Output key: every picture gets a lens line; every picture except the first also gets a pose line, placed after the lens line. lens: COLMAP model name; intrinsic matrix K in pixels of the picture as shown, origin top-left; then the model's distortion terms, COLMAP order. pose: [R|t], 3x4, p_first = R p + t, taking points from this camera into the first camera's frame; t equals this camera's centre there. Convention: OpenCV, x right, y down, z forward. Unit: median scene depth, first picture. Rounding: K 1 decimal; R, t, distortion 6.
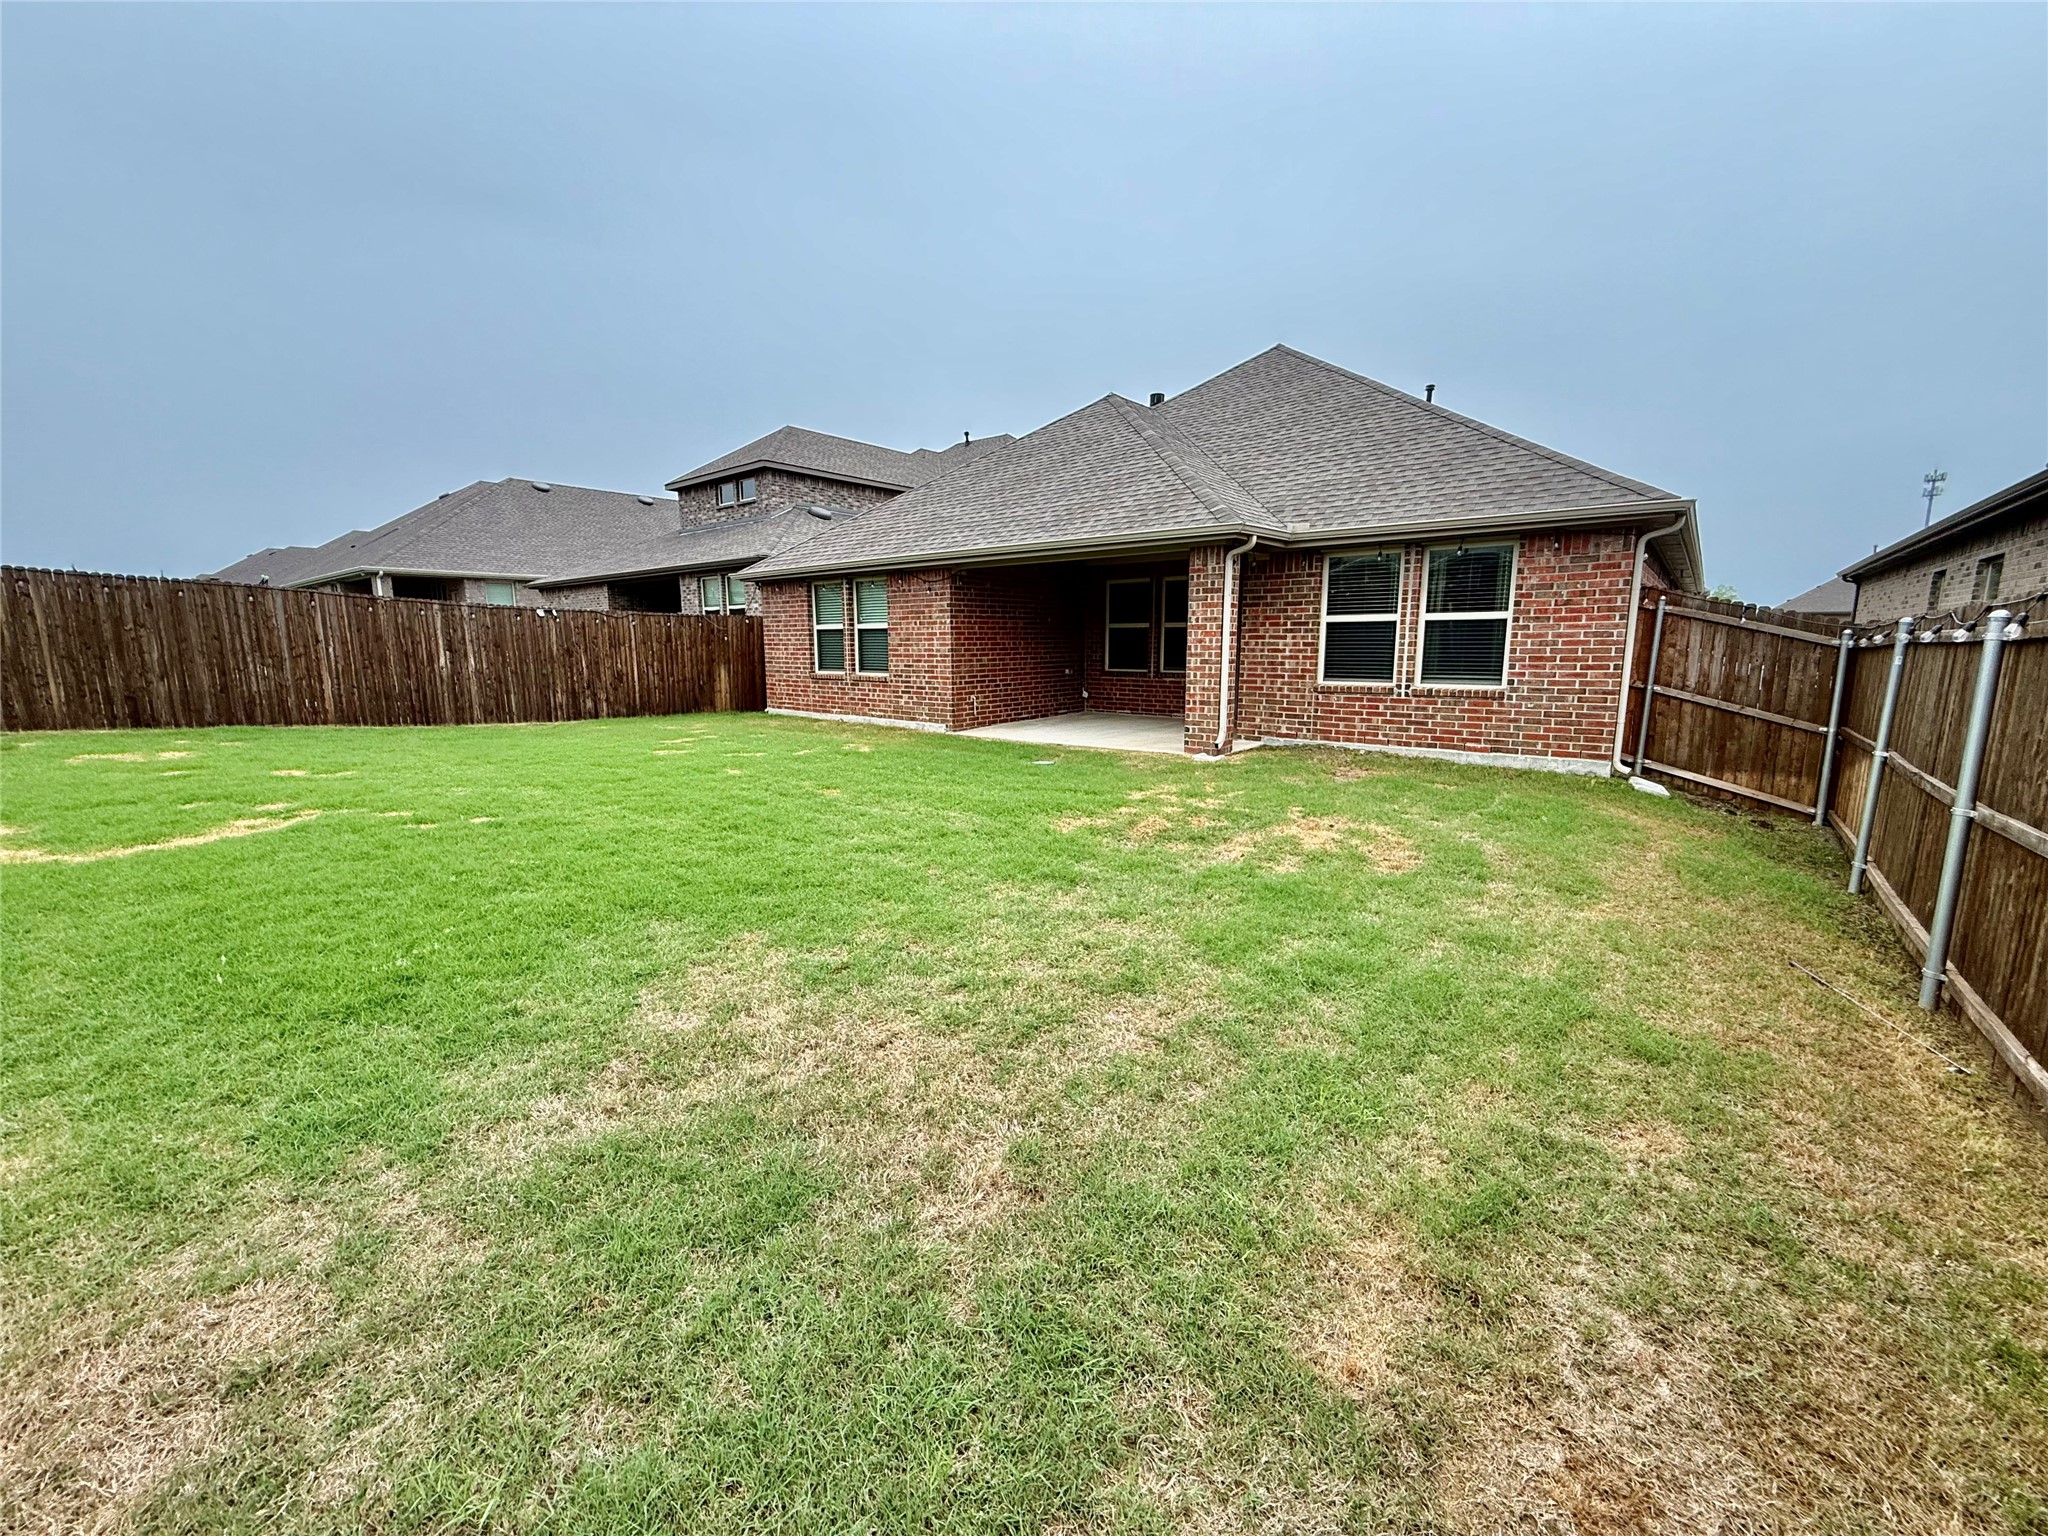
lens RADIAL K [[817.0, 0, 1018.6], [0, 817.0, 772.6], [0, 0, 1]] dist [-0.000274, -0.000106]
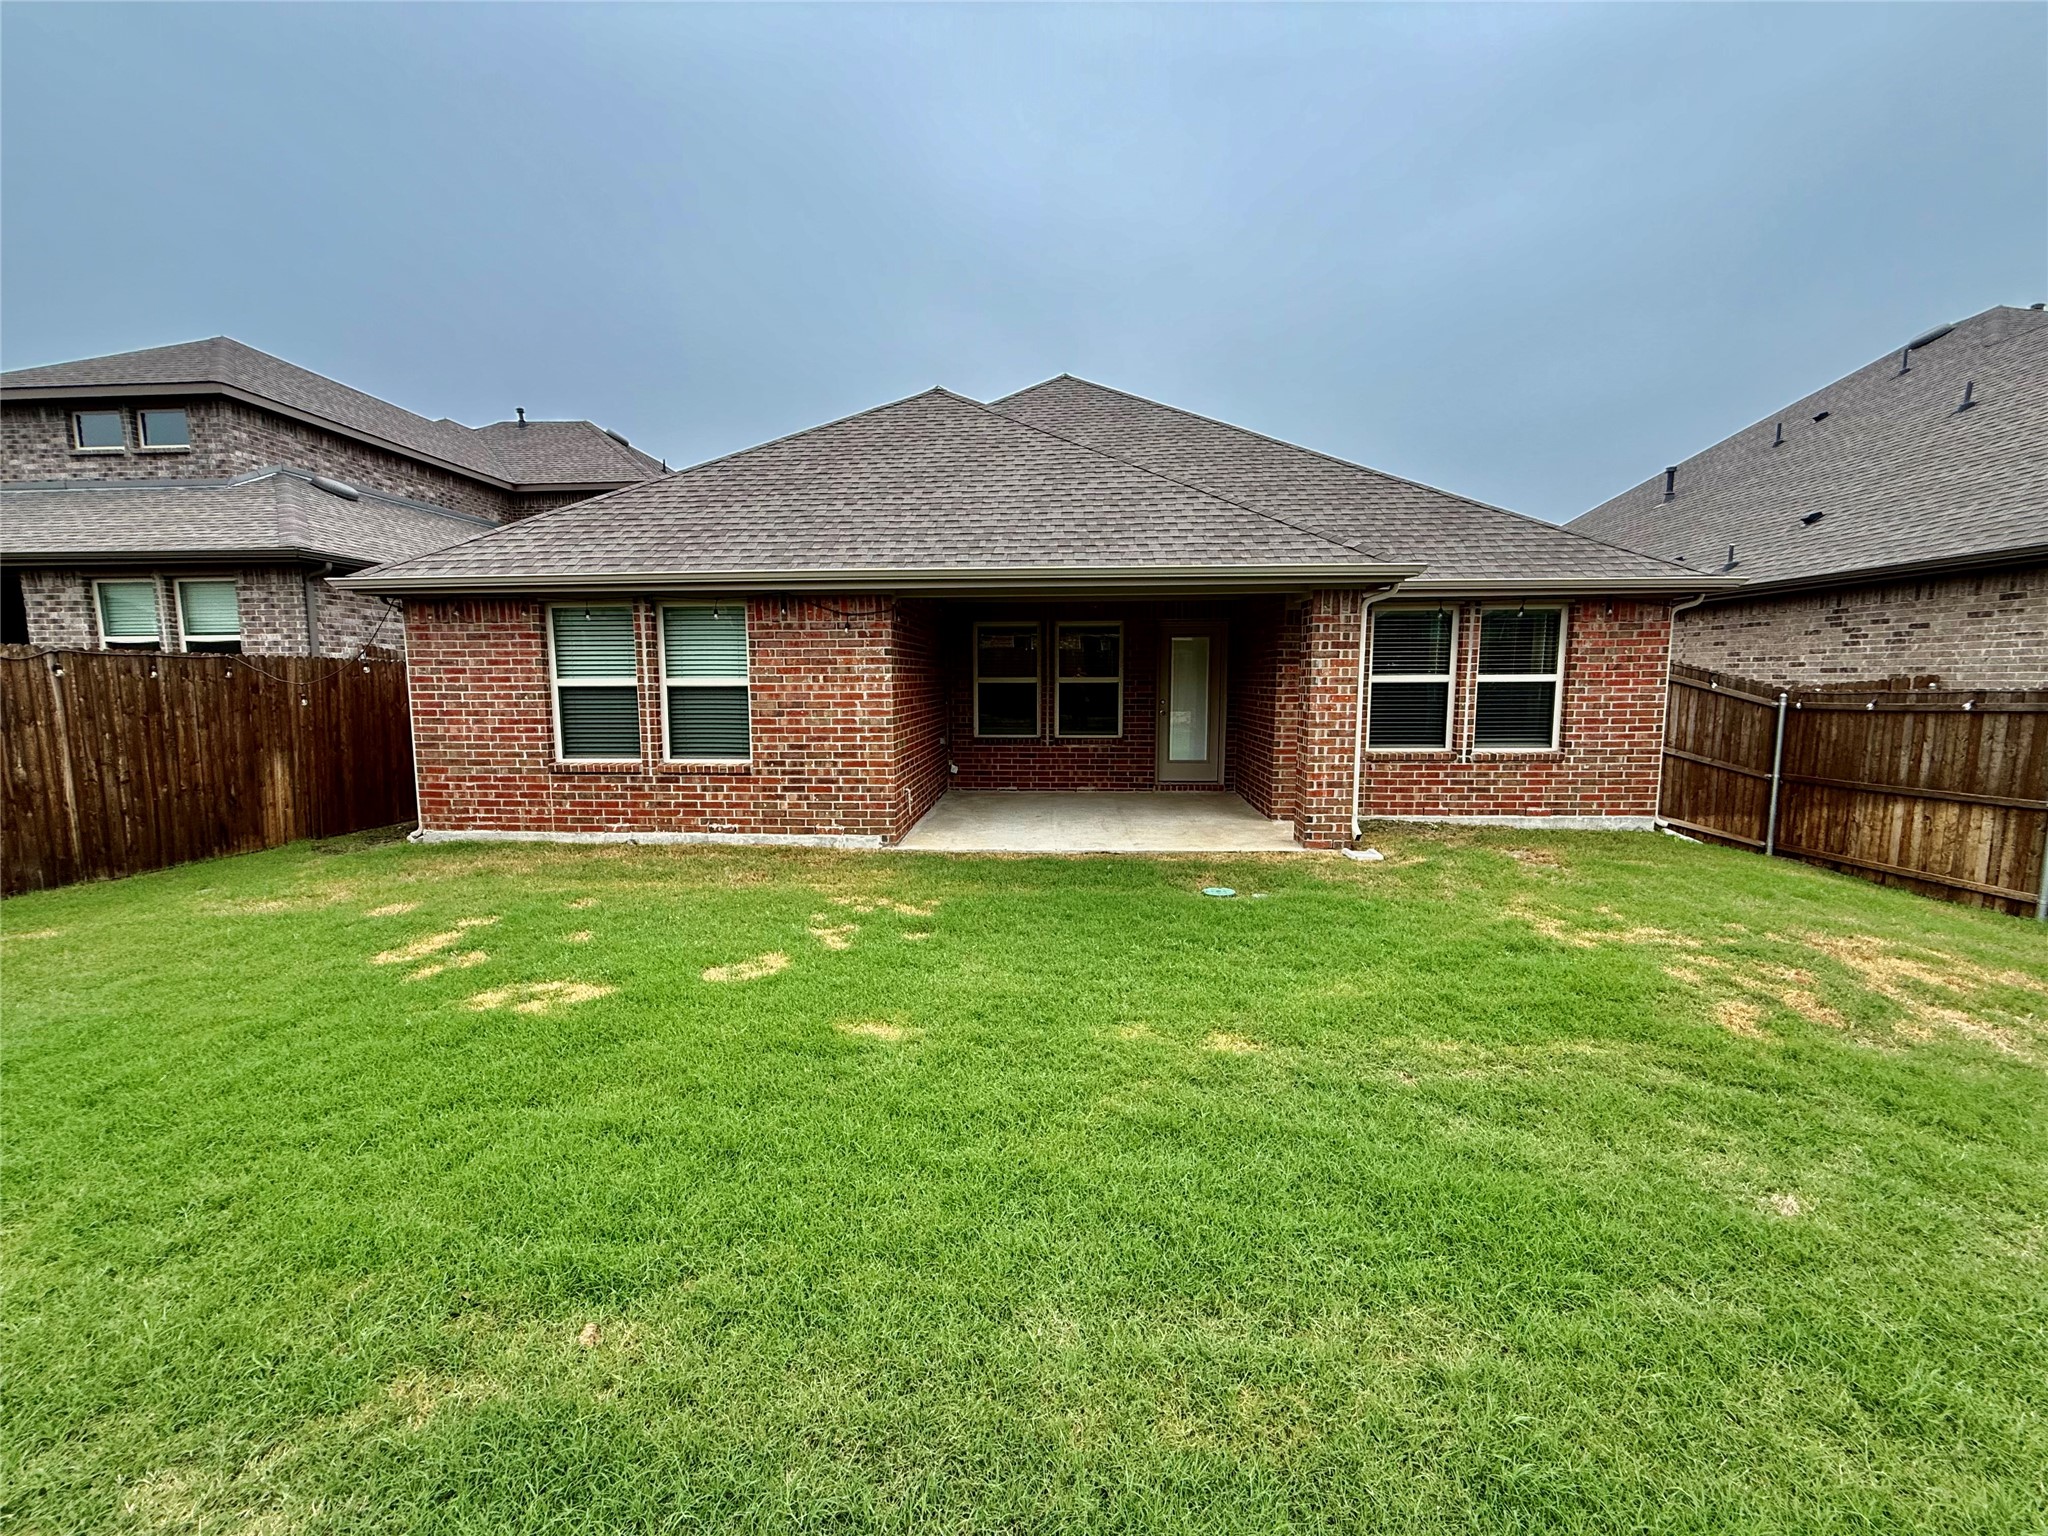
lens RADIAL K [[817.0, 0, 1025.4], [0, 817.0, 772.2], [0, 0, 1]] dist [-0.000274, -0.000106]
pose [[0.806849, -0.065101, 0.587160, -0.476574], [0.094657, 0.995315, -0.019718, -0.109147], [-0.583125, 0.071488, 0.809231, 0.526214]]
